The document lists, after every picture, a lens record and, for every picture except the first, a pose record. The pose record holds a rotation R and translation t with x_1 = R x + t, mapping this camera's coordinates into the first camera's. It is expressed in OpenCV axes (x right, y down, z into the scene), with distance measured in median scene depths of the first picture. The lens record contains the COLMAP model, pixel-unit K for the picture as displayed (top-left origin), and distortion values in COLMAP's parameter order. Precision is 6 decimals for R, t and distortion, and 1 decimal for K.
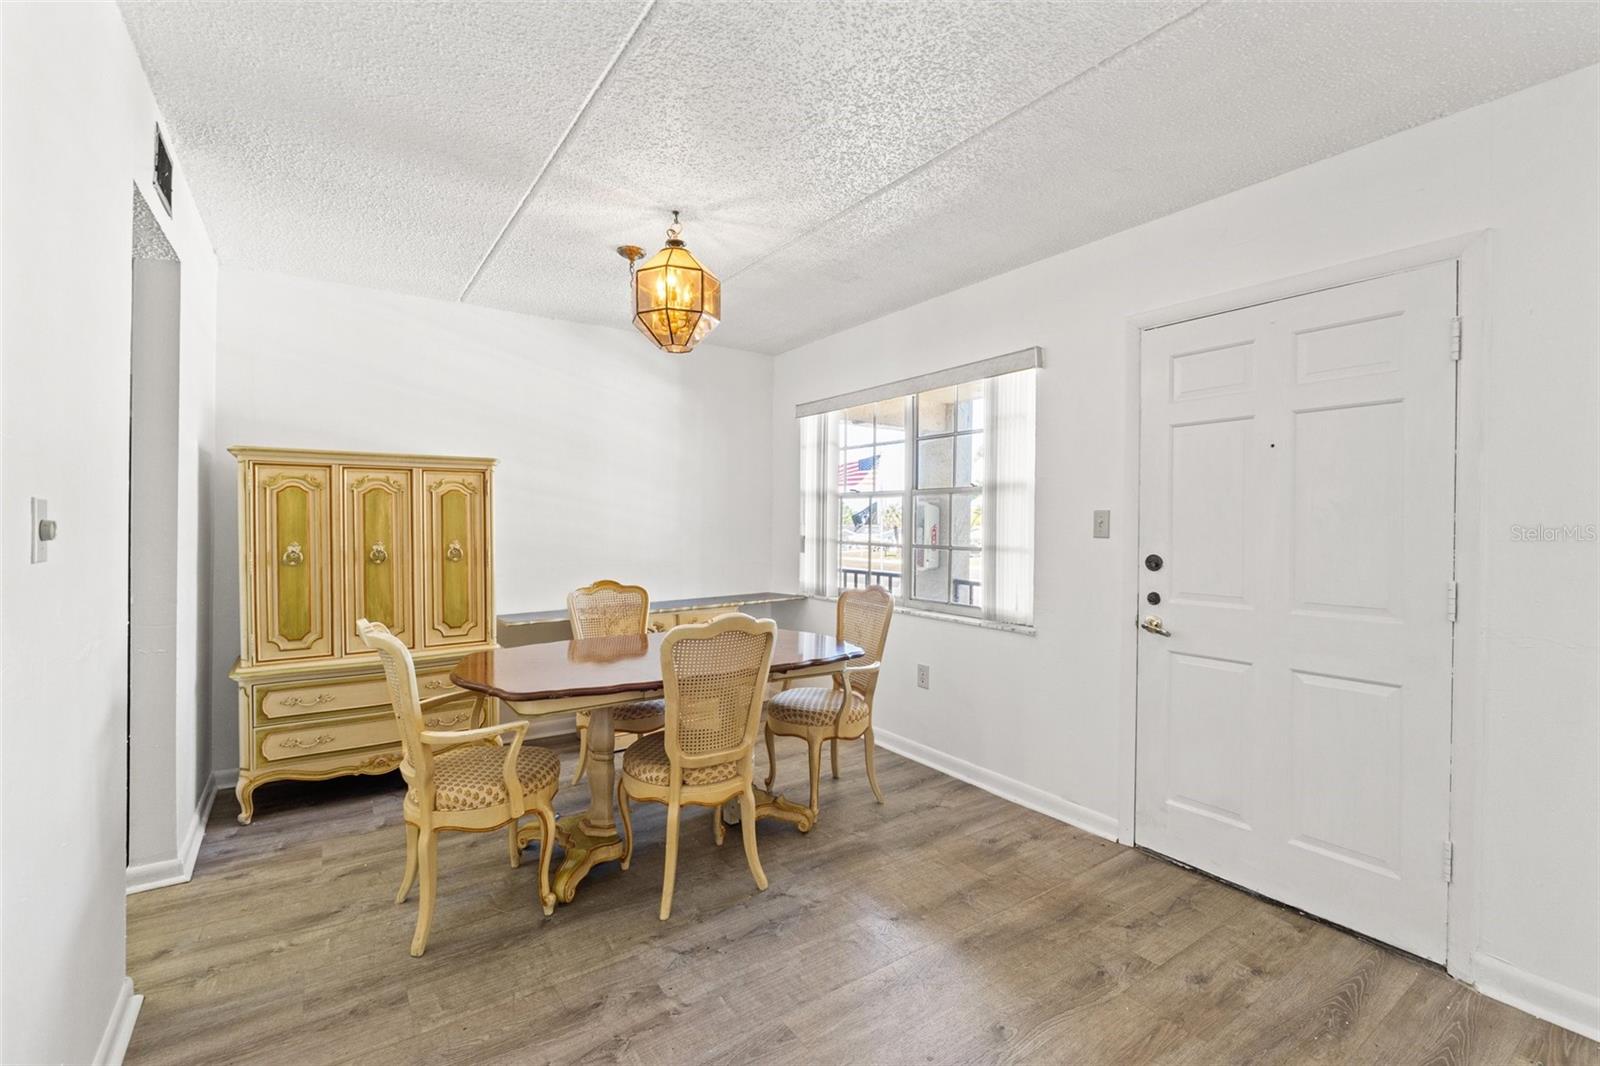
lens RADIAL K [[688.2, 0, 797.8], [0, 688.2, 532.5], [0, 0, 1]] dist [-0.000140, 0.000029]
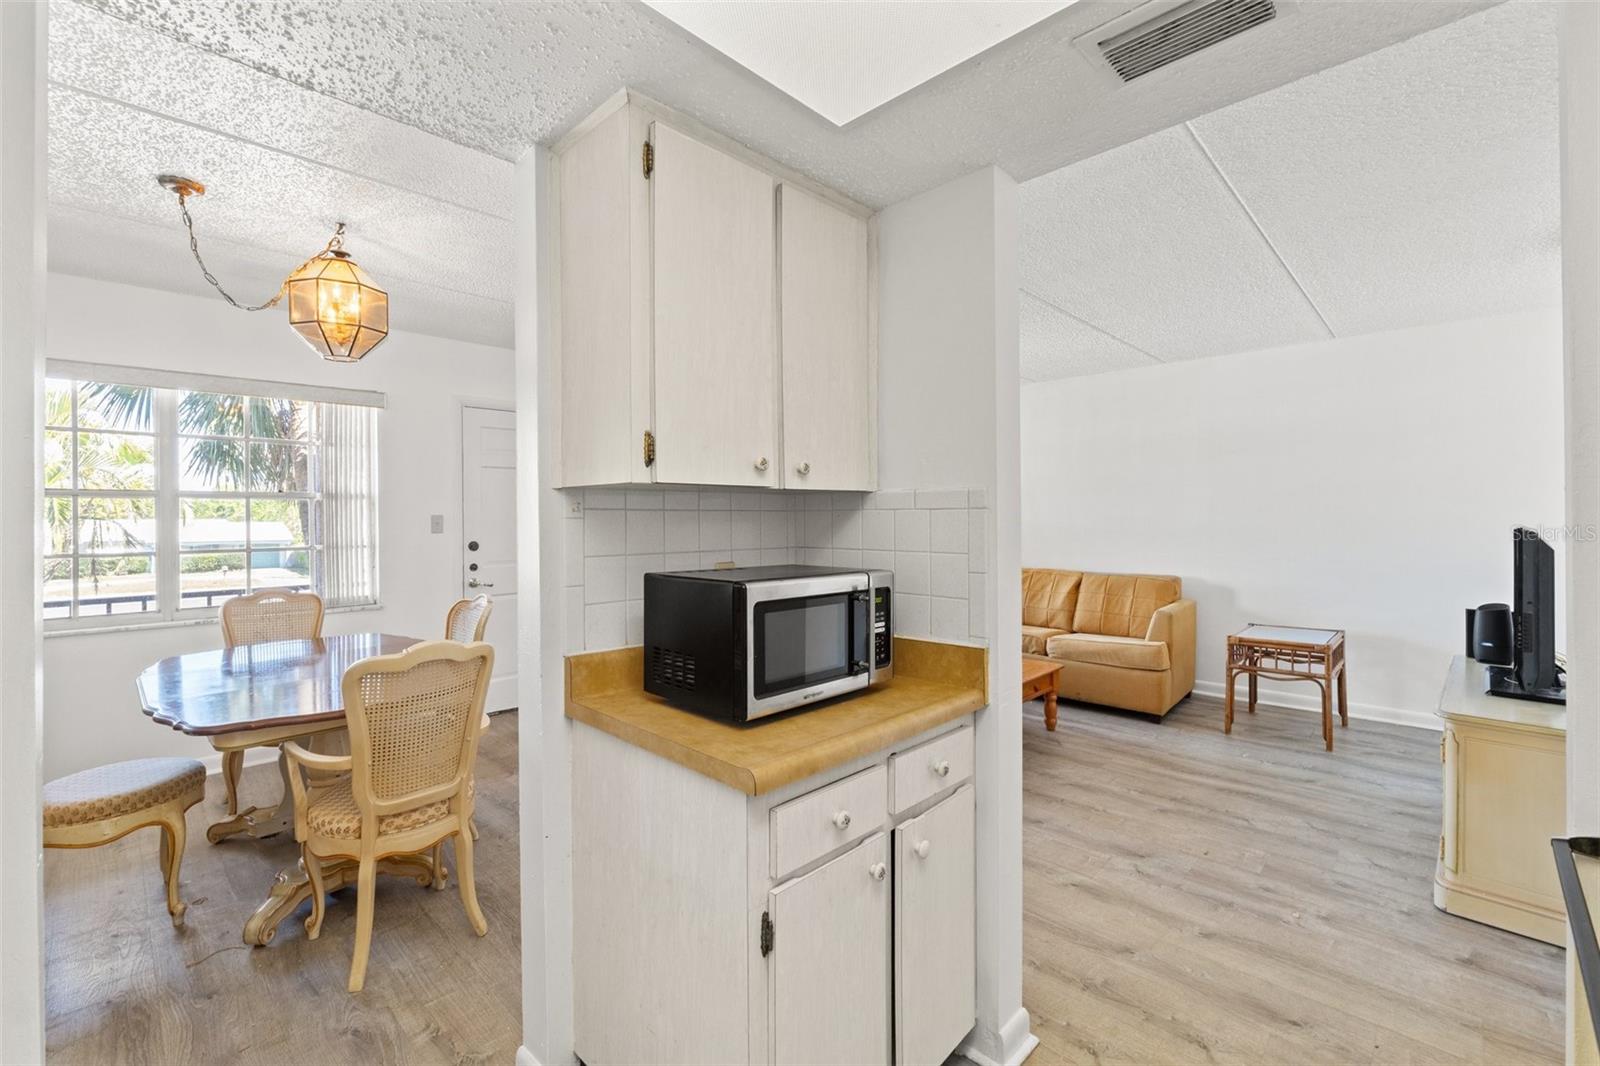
lens RADIAL K [[688.2, 0, 798.6], [0, 688.2, 519.7], [0, 0, 1]] dist [-0.000140, 0.000029]
pose [[-0.190821, -0.013827, 0.981527, -1.288504], [0.020391, 0.999629, 0.018046, -0.034553], [-0.981413, 0.023457, -0.190469, 0.535412]]
